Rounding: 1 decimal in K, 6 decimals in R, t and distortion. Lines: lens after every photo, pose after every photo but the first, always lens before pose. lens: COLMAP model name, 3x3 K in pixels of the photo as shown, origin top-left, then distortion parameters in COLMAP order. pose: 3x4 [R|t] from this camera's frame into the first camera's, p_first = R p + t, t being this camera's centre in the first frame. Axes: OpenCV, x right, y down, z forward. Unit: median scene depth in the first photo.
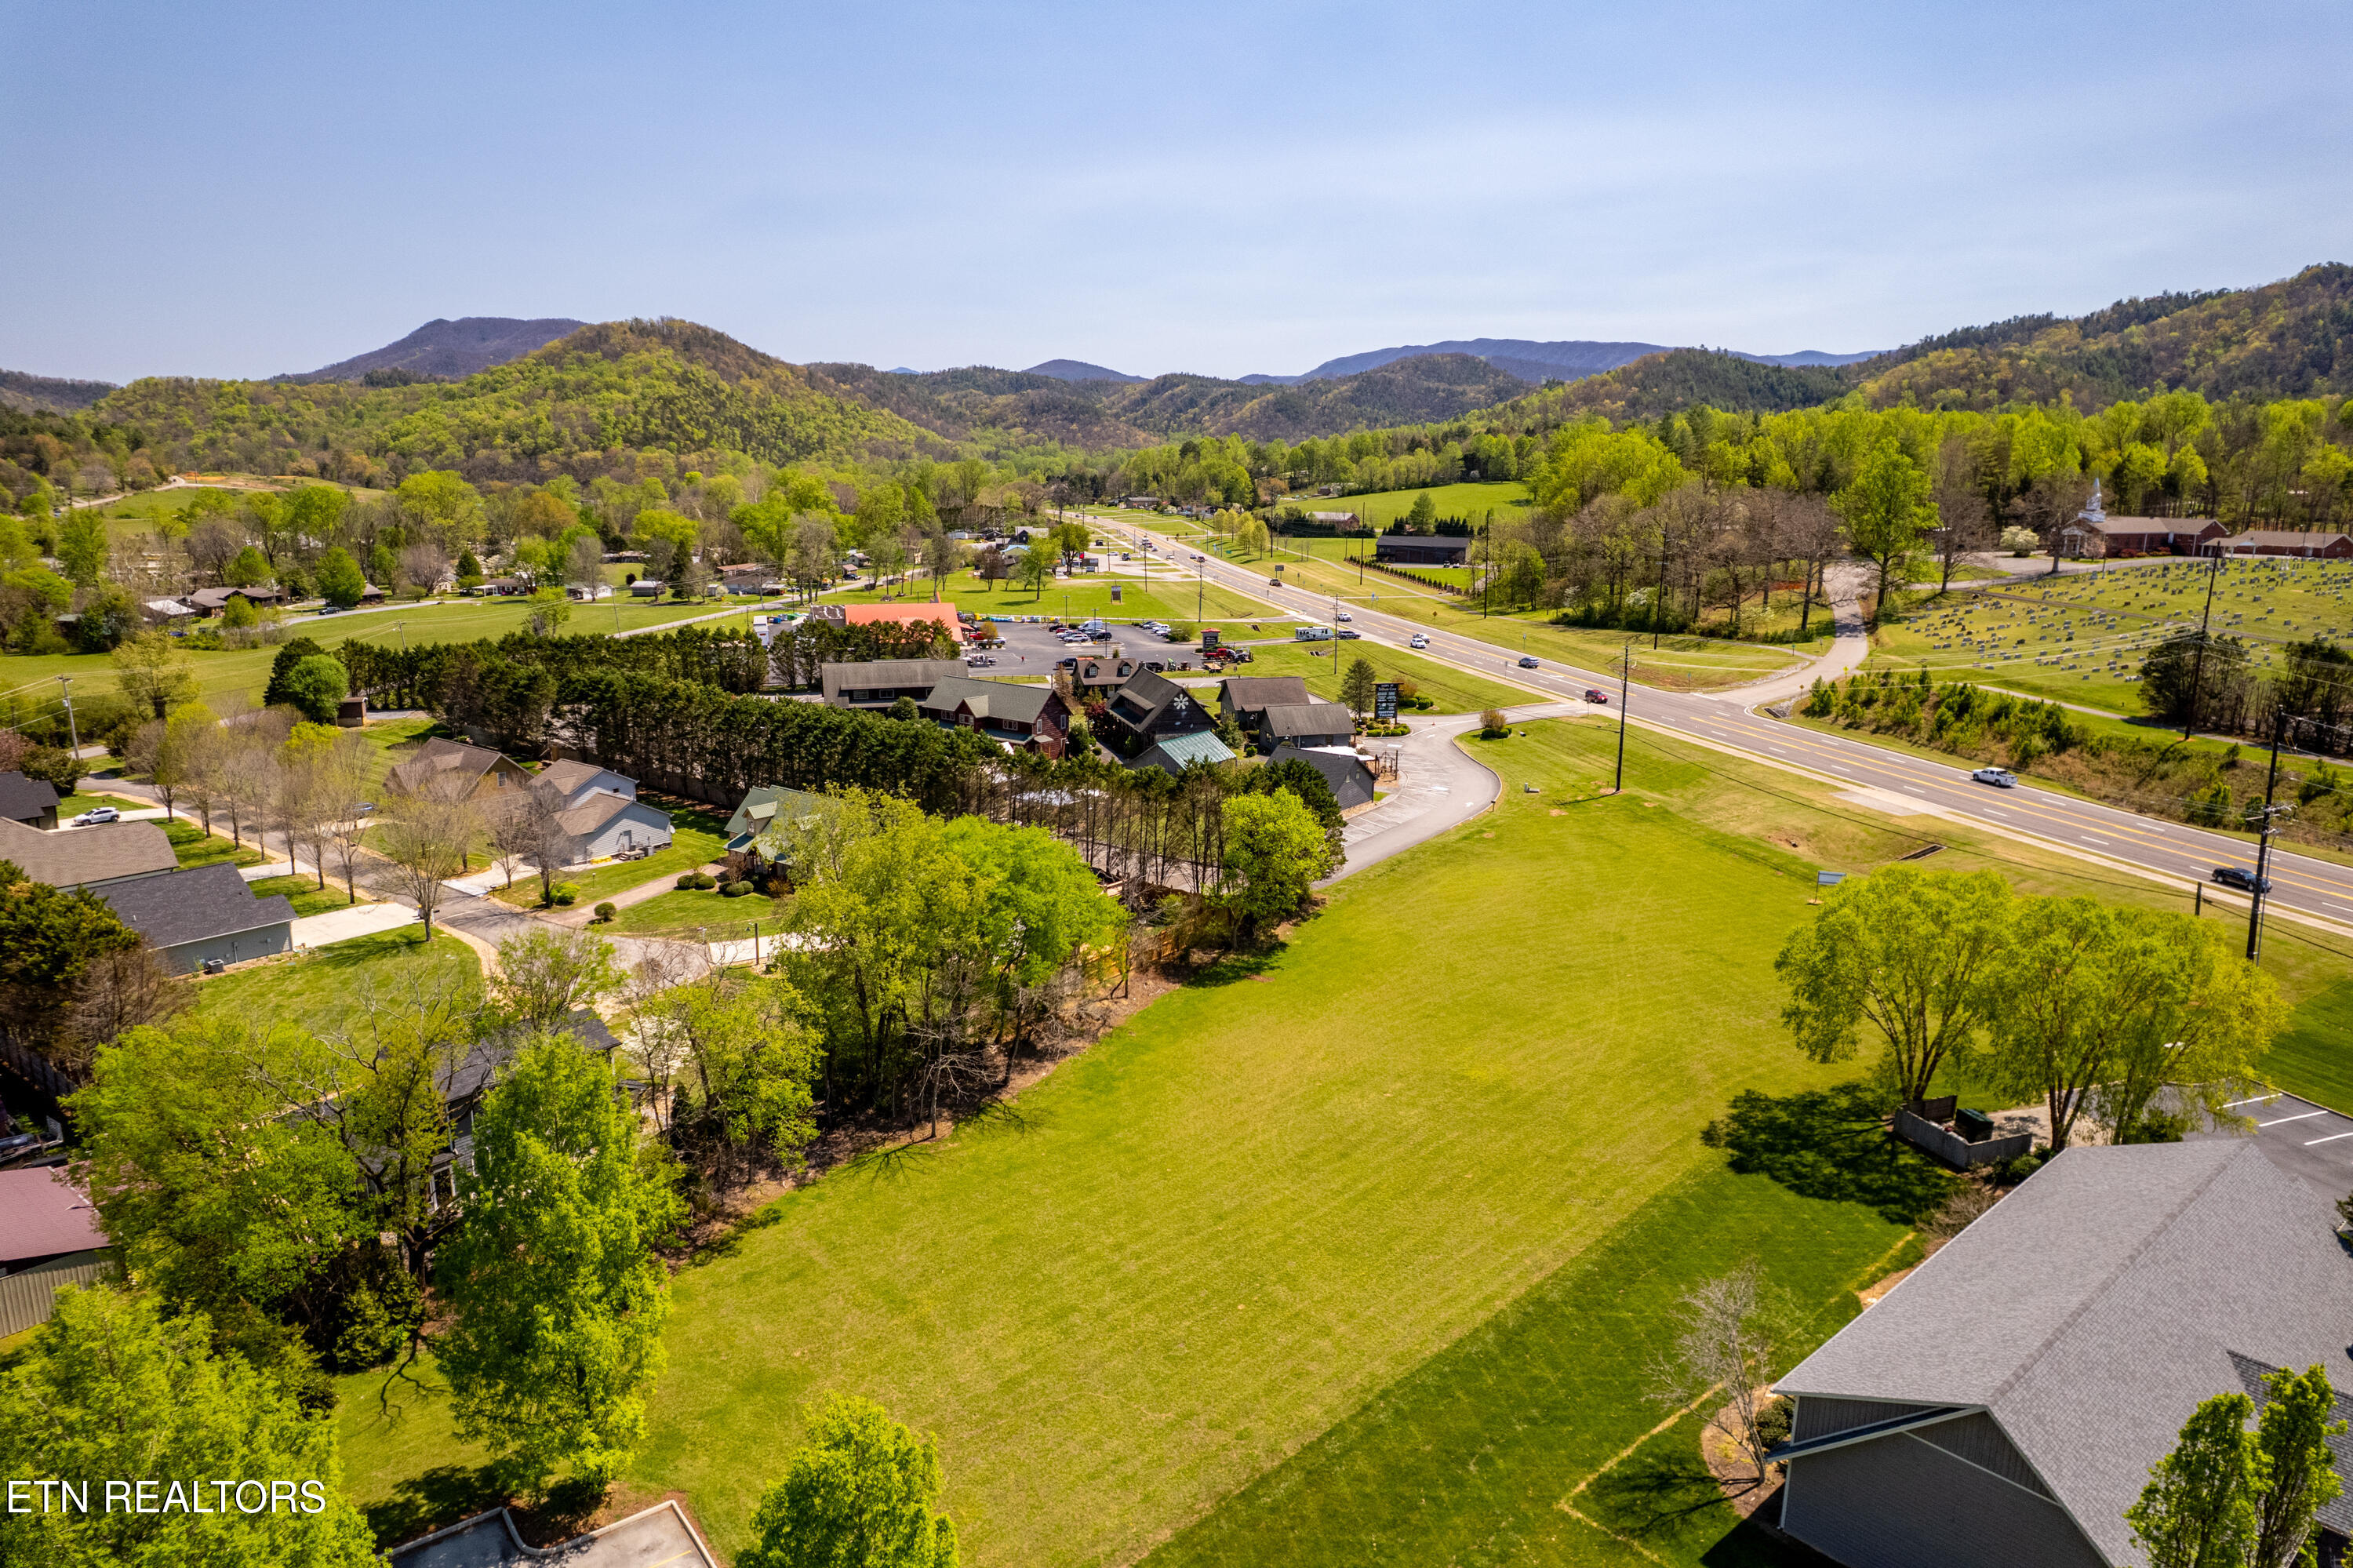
lens RADIAL K [[1511.5, 0, 1174.4], [0, 1511.5, 785.5], [0, 0, 1]] dist [-0.078733, 0.069362]
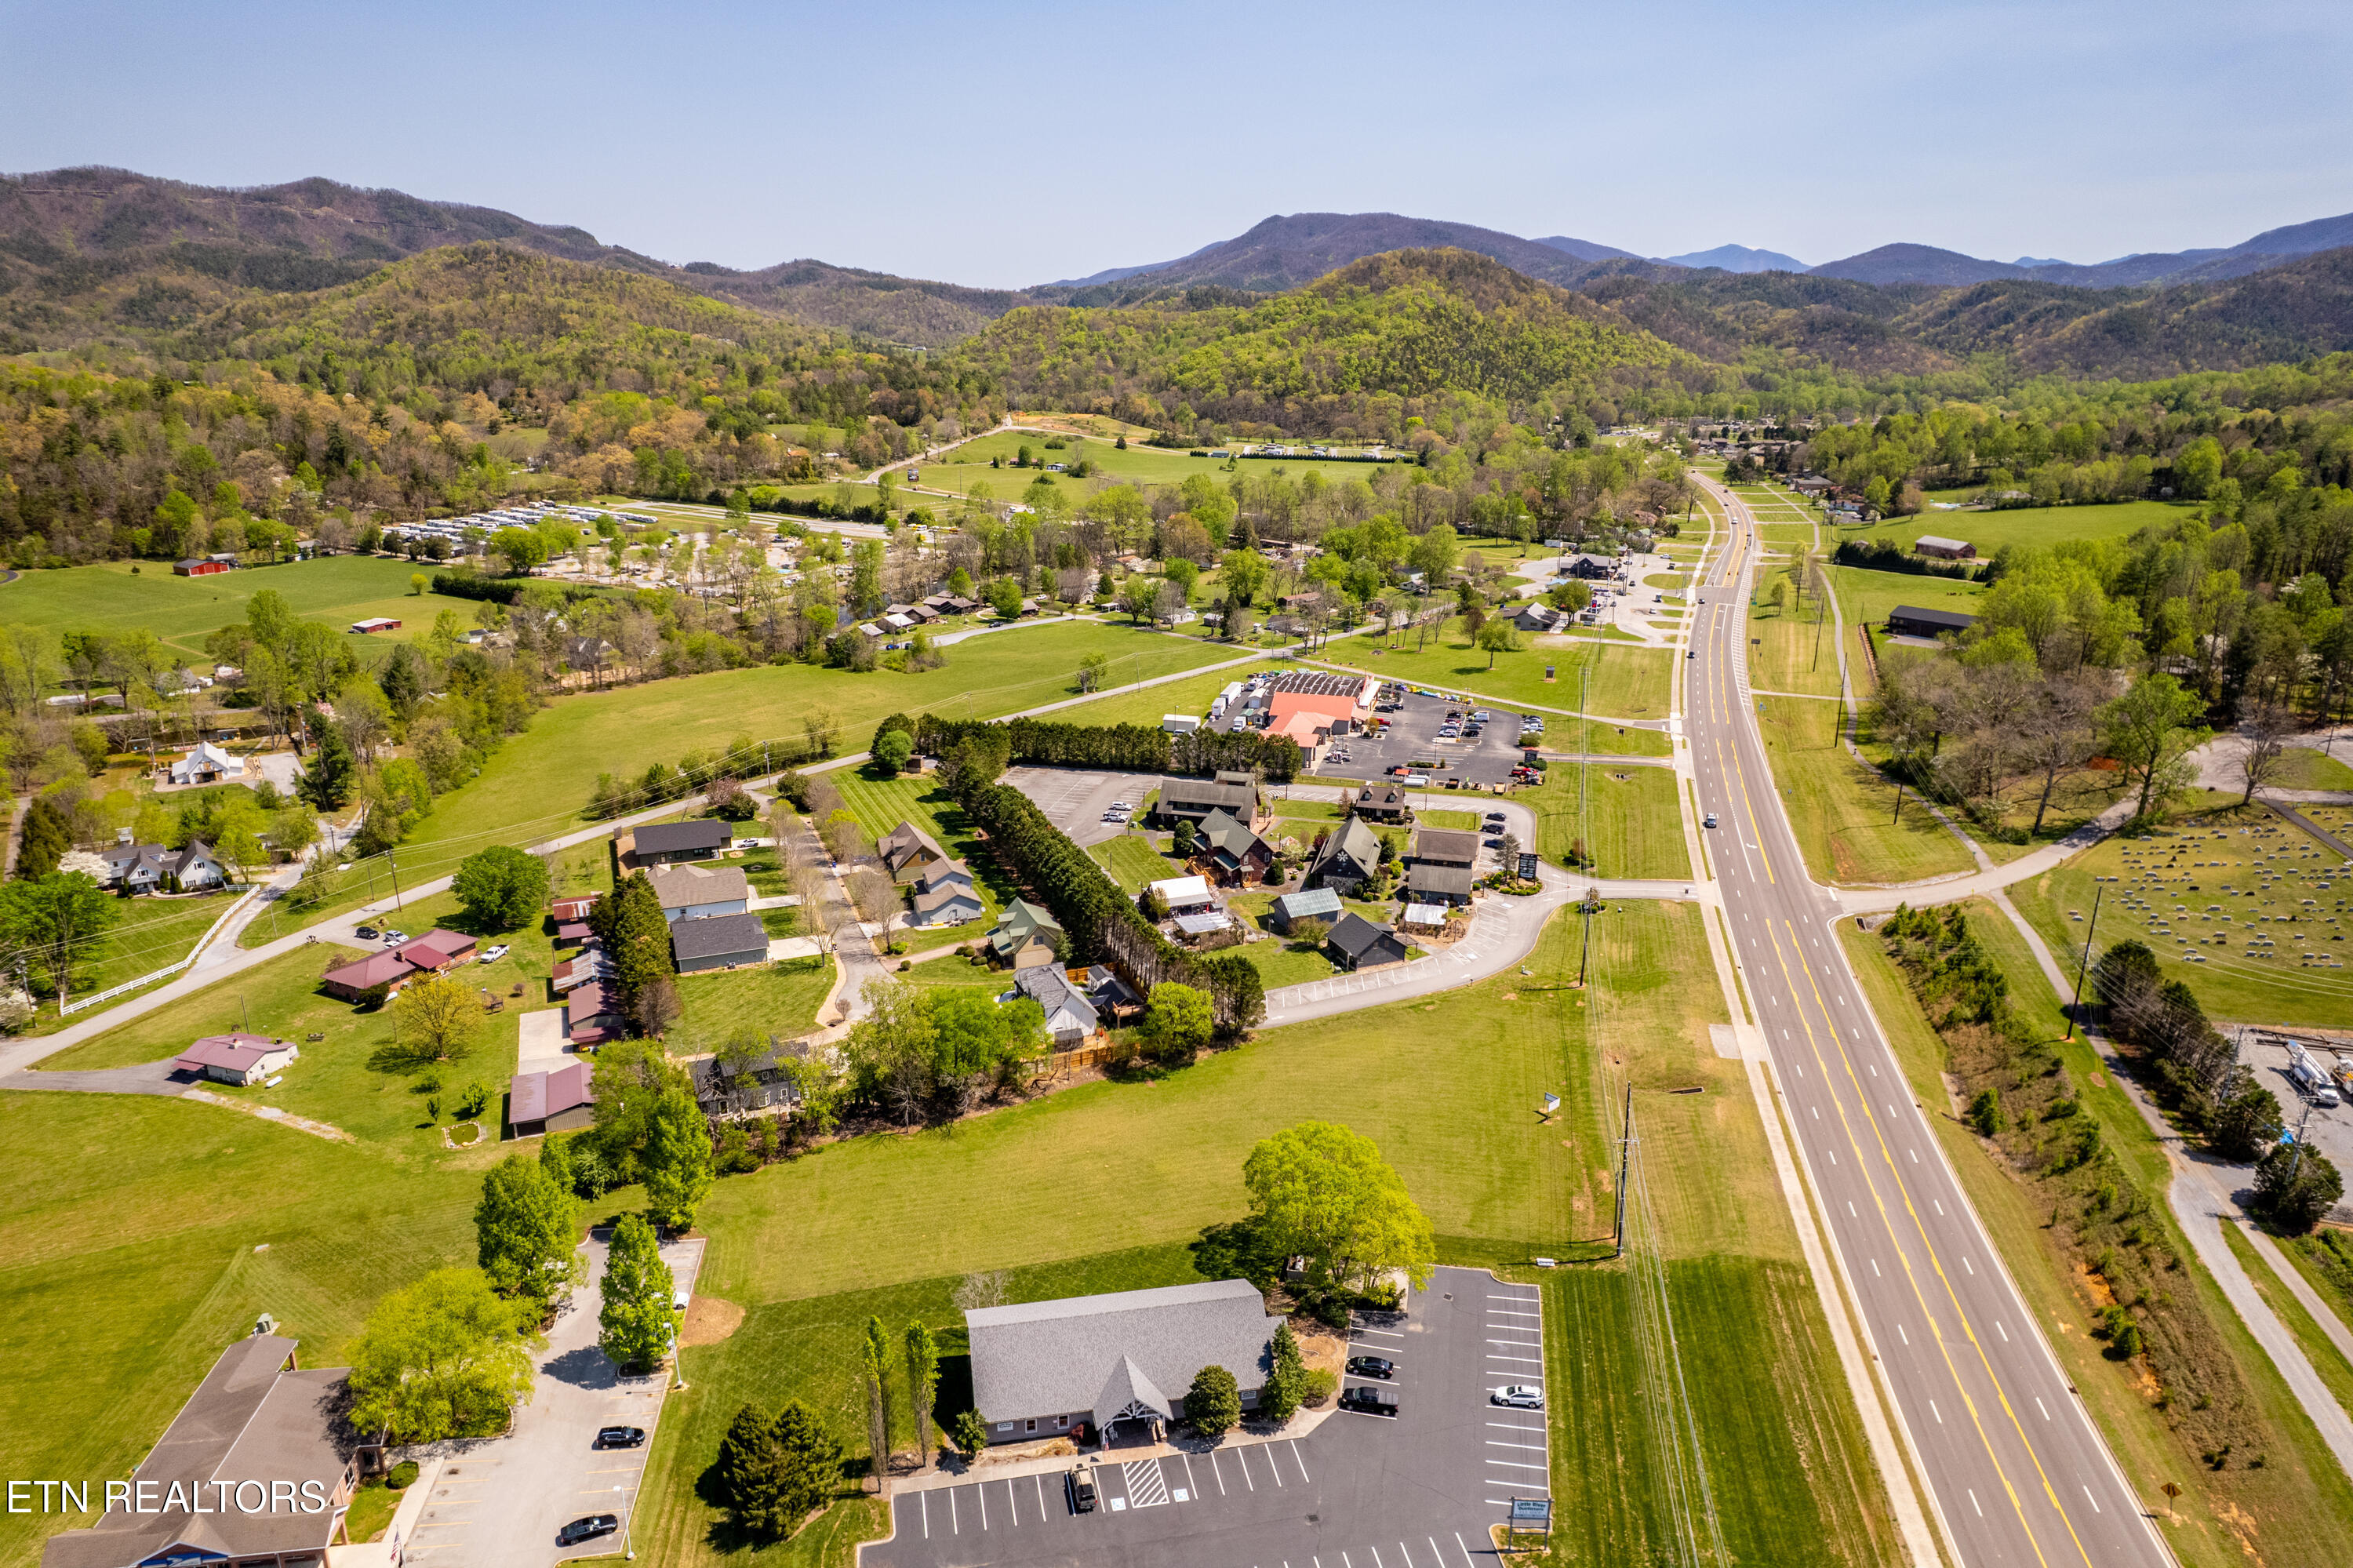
lens RADIAL K [[1511.5, 0, 1175.1], [0, 1511.5, 787.9], [0, 0, 1]] dist [-0.078733, 0.069362]
pose [[0.869136, 0.144139, -0.473103, 0.501623], [-0.105933, 0.988643, 0.106599, -0.239082], [0.483095, -0.042532, 0.874534, -0.327371]]
